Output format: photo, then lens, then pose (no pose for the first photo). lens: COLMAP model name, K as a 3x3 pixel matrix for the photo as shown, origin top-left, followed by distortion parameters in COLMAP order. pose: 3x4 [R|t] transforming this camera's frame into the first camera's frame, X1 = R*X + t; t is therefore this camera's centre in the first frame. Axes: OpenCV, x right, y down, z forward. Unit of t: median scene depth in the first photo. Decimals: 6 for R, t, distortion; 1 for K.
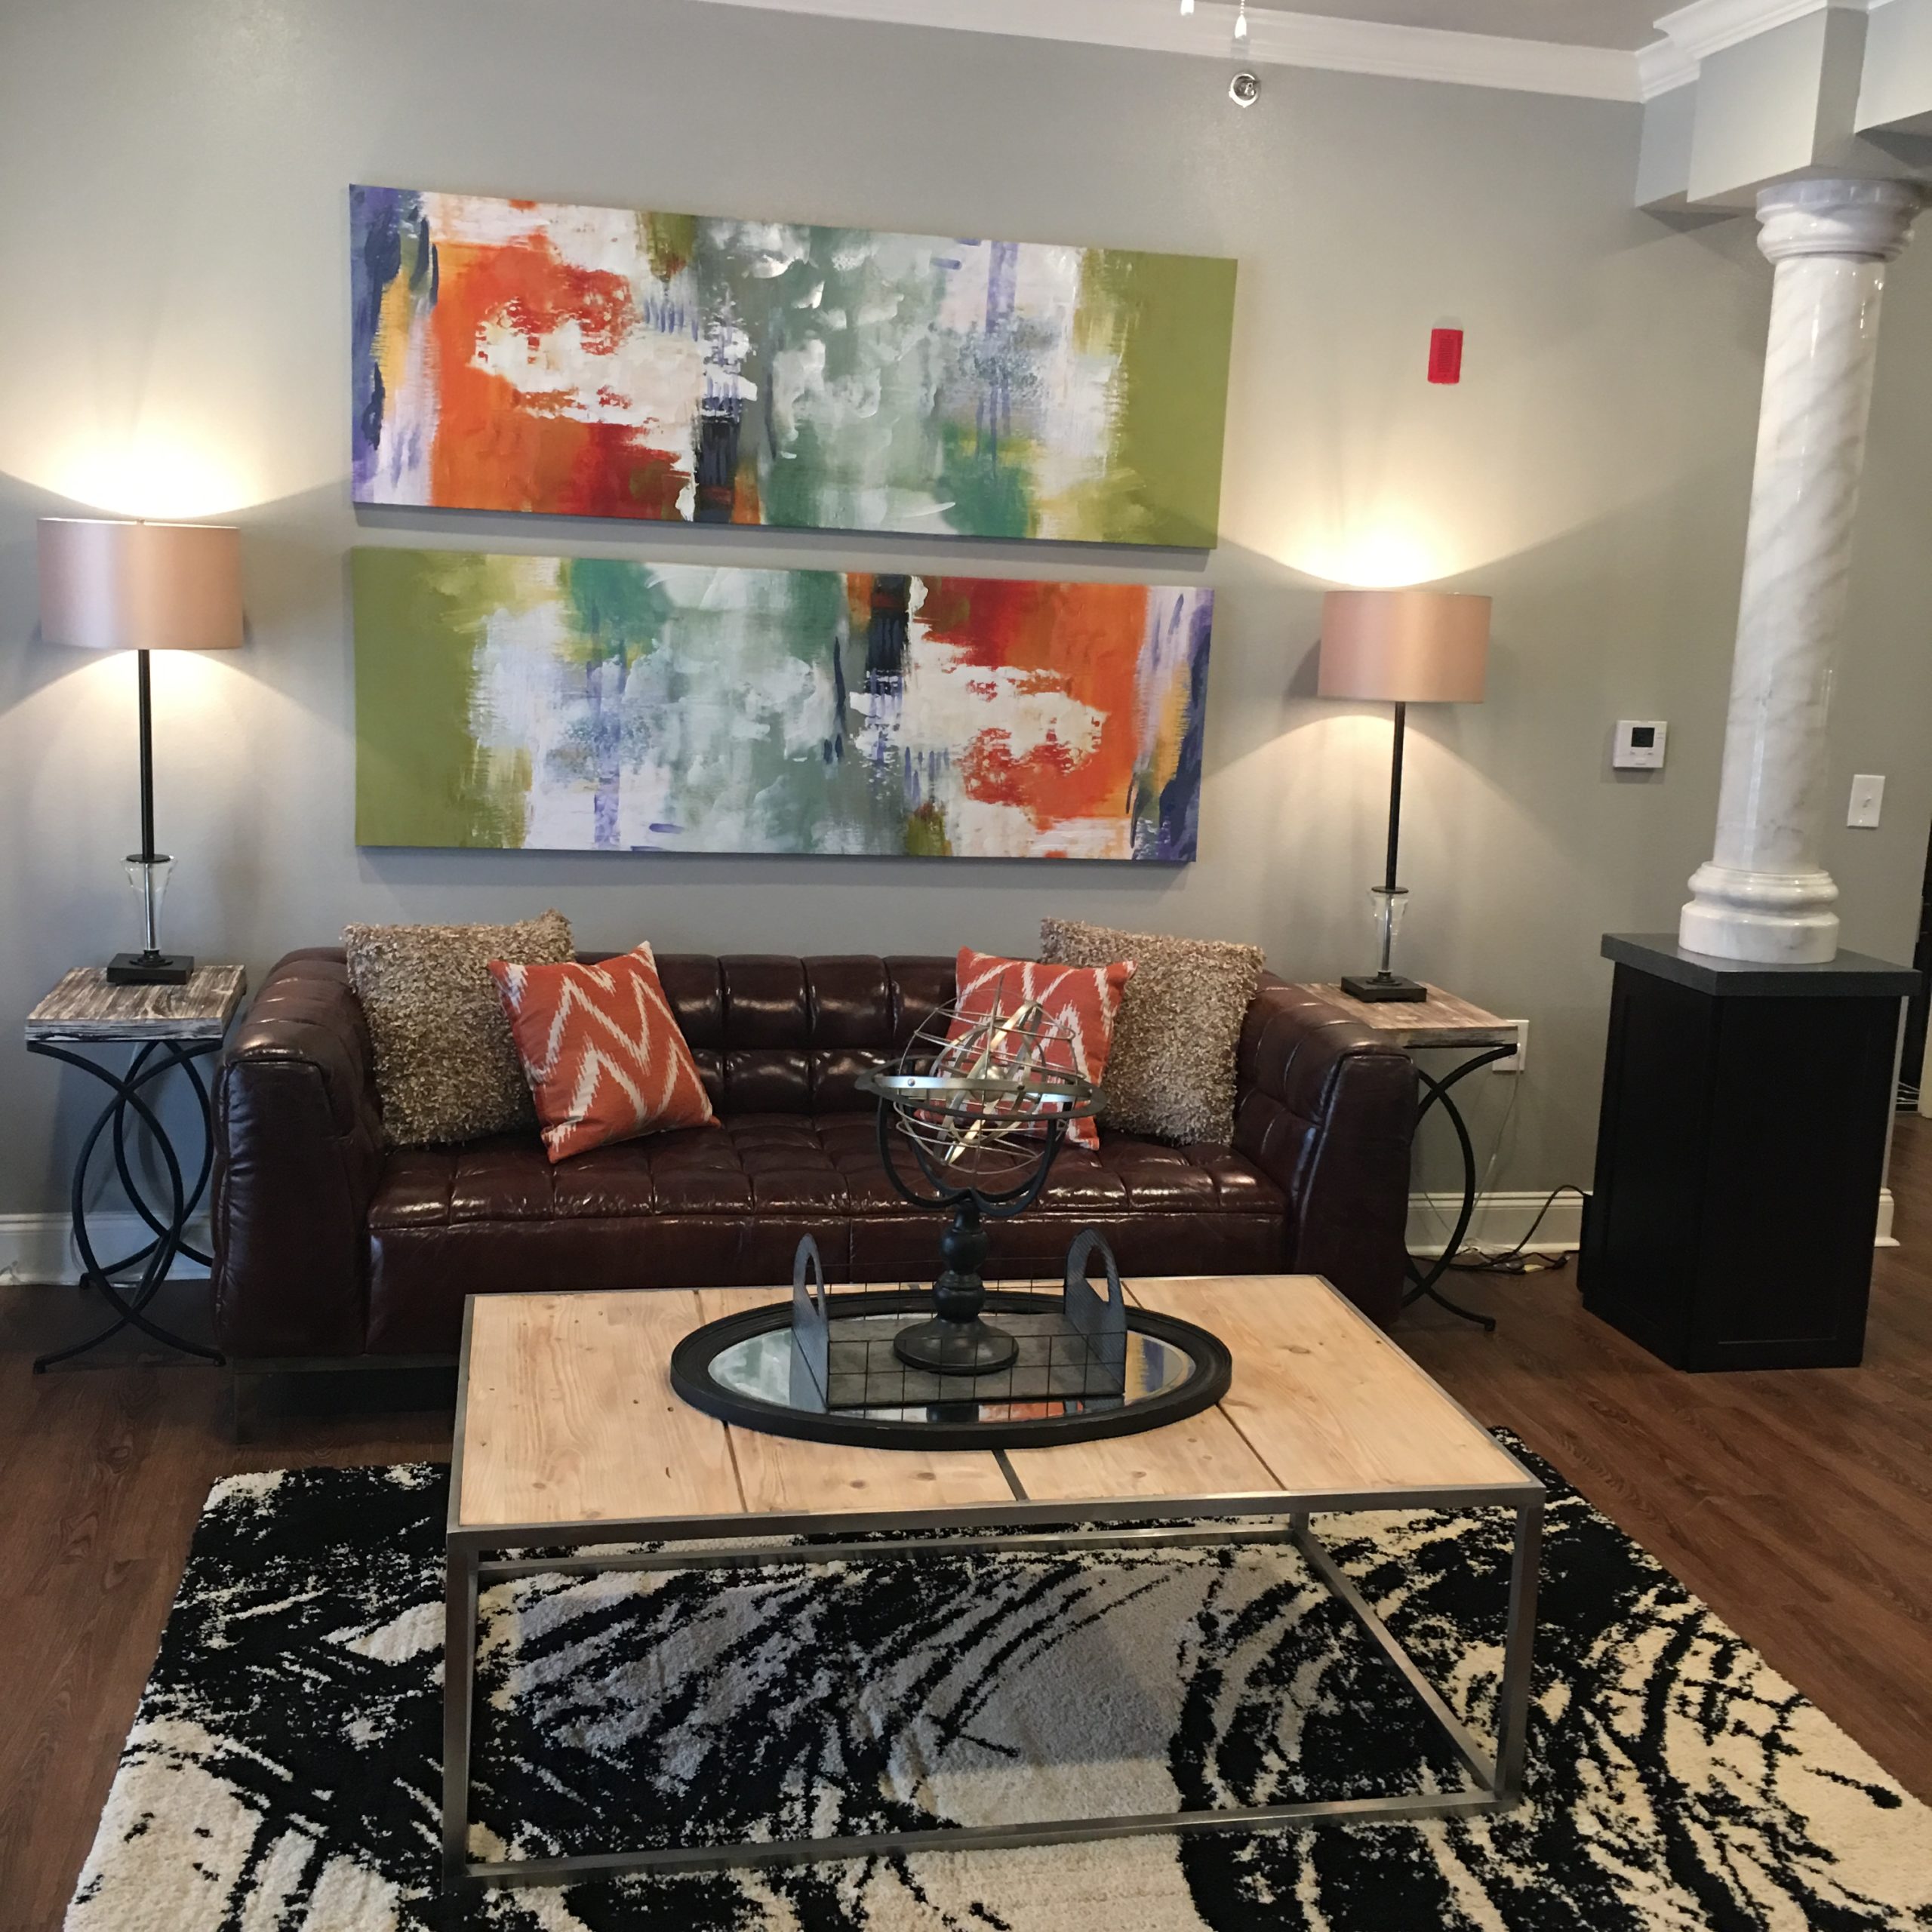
lens RADIAL K [[2176.7, 0, 990.2], [0, 2176.7, 891.0], [0, 0, 1]] dist [0.093275, -0.169514]
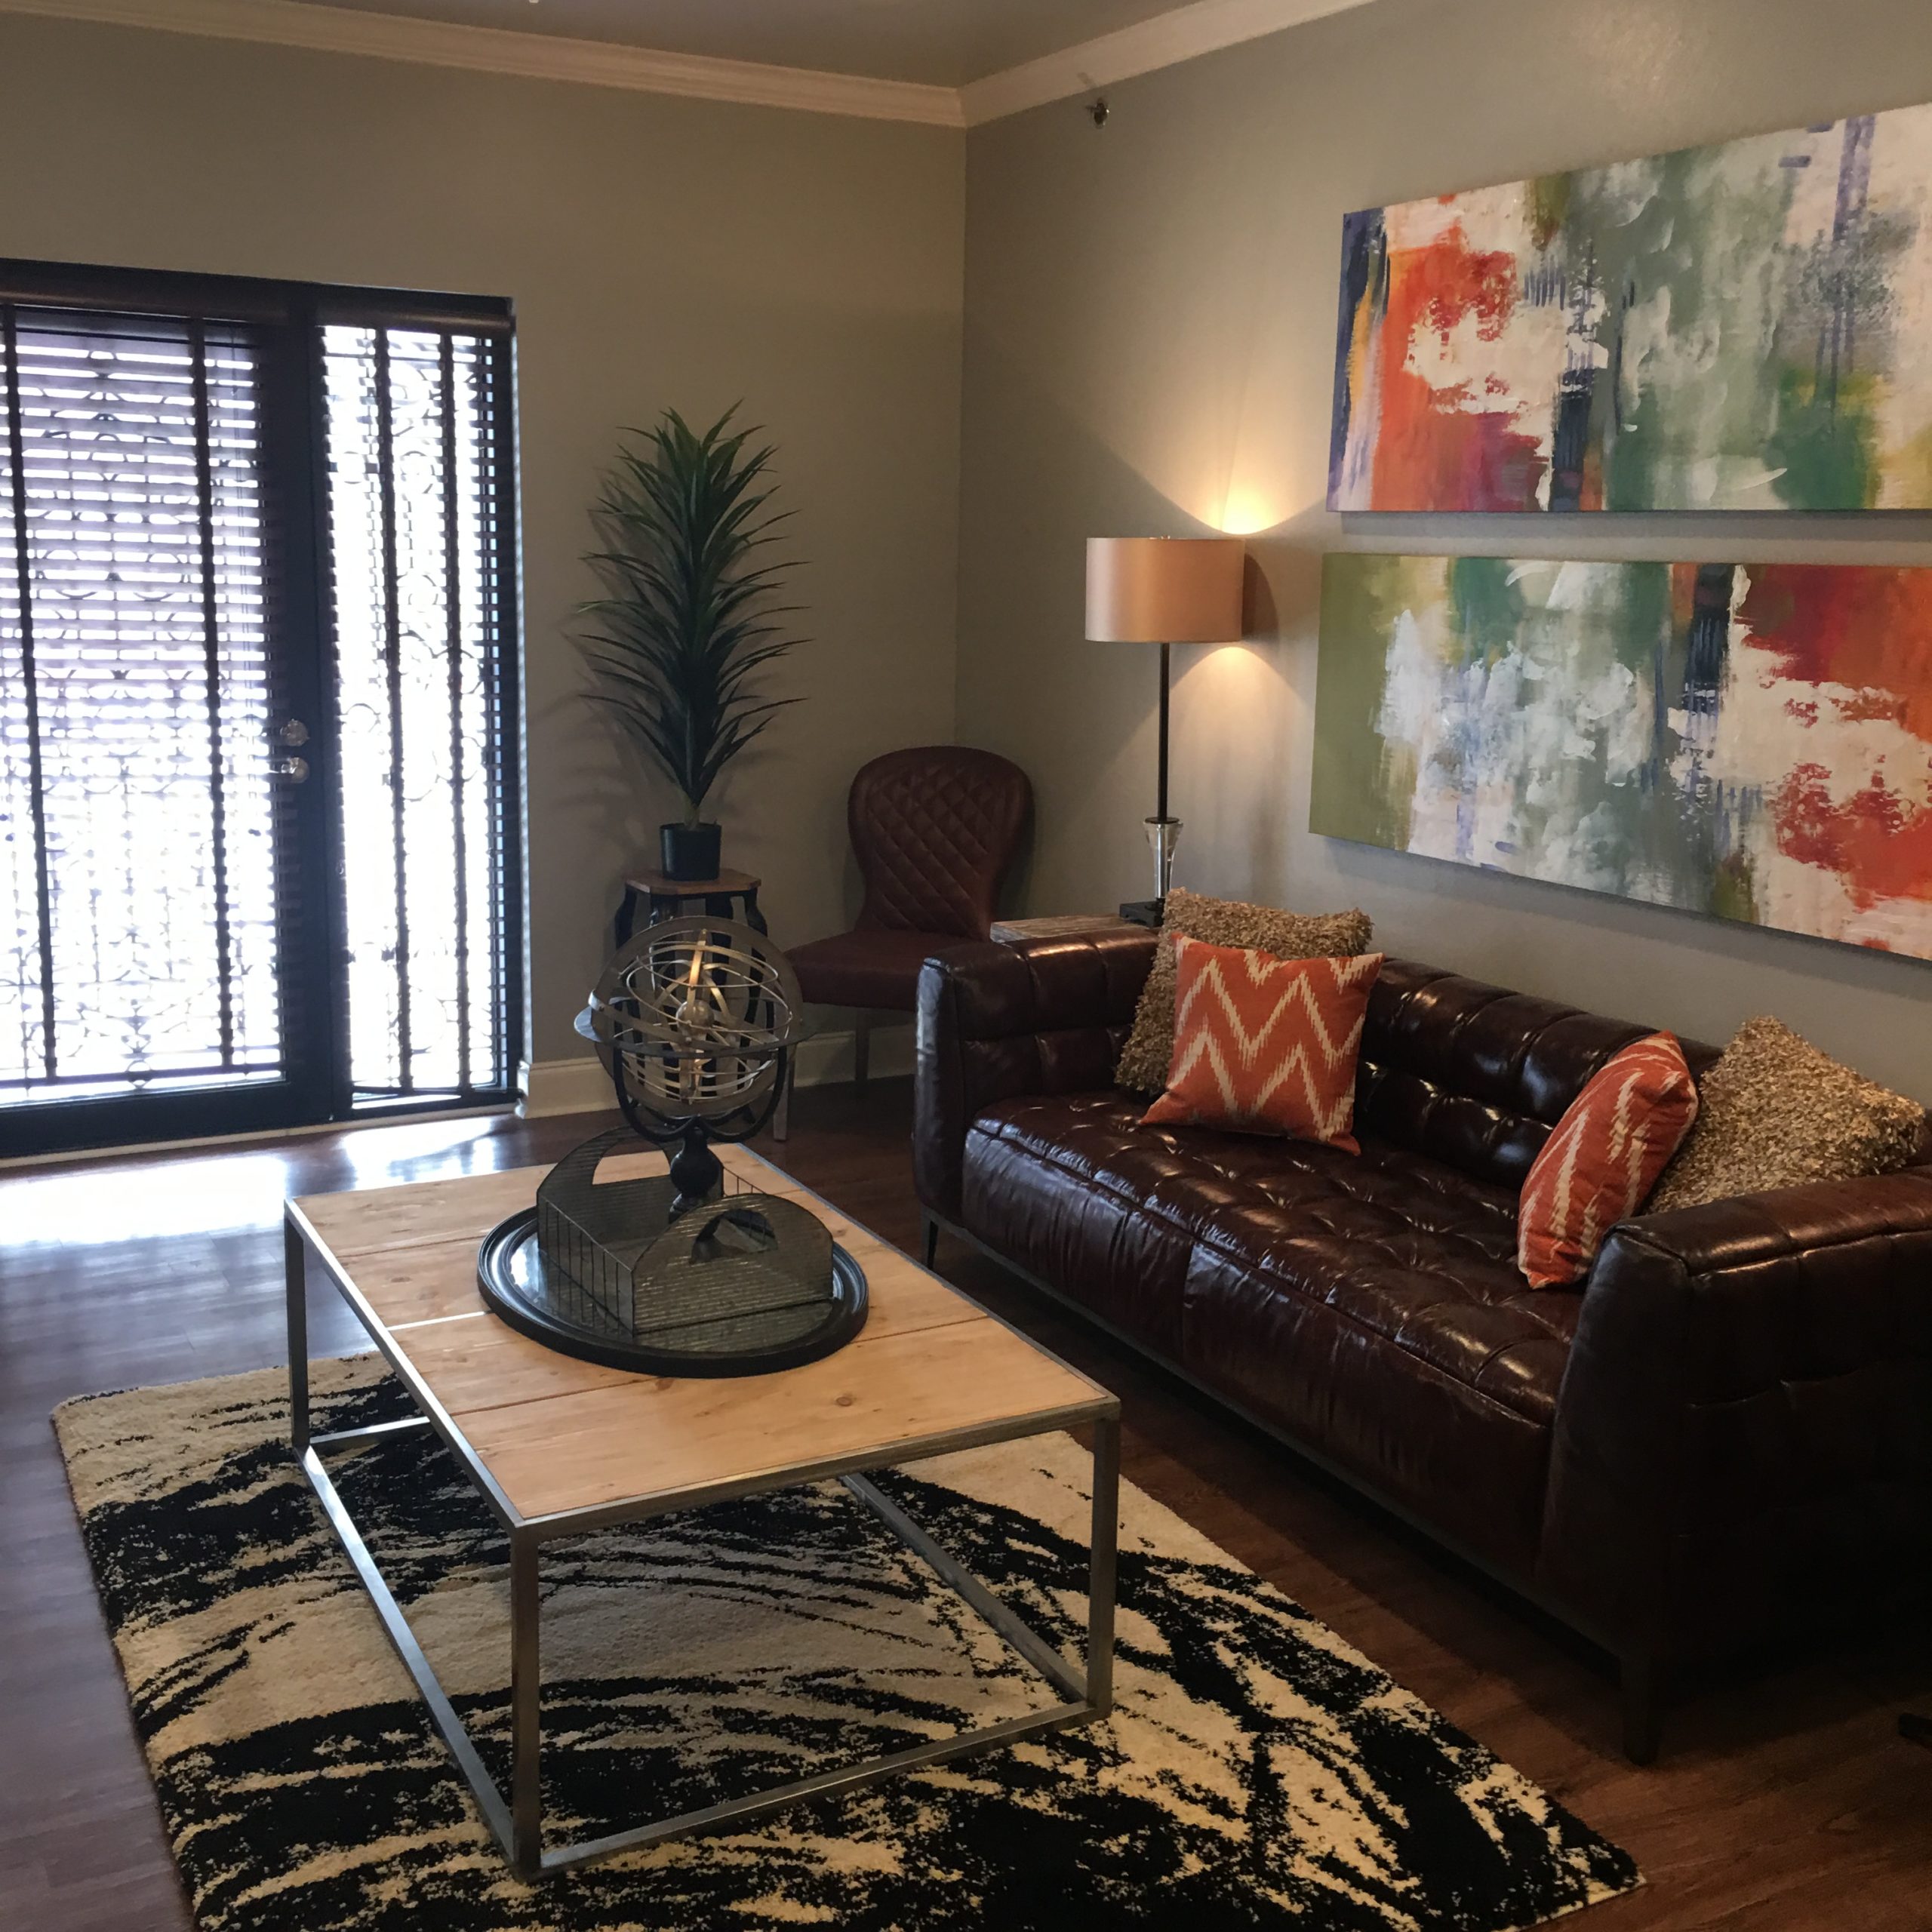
lens RADIAL K [[2176.7, 0, 990.2], [0, 2176.7, 891.0], [0, 0, 1]] dist [0.093275, -0.169514]
pose [[0.283149, 0.113522, -0.952334, 0.673616], [-0.147261, 0.986341, 0.073792, -0.047251], [0.947703, 0.119348, 0.295999, 0.530030]]
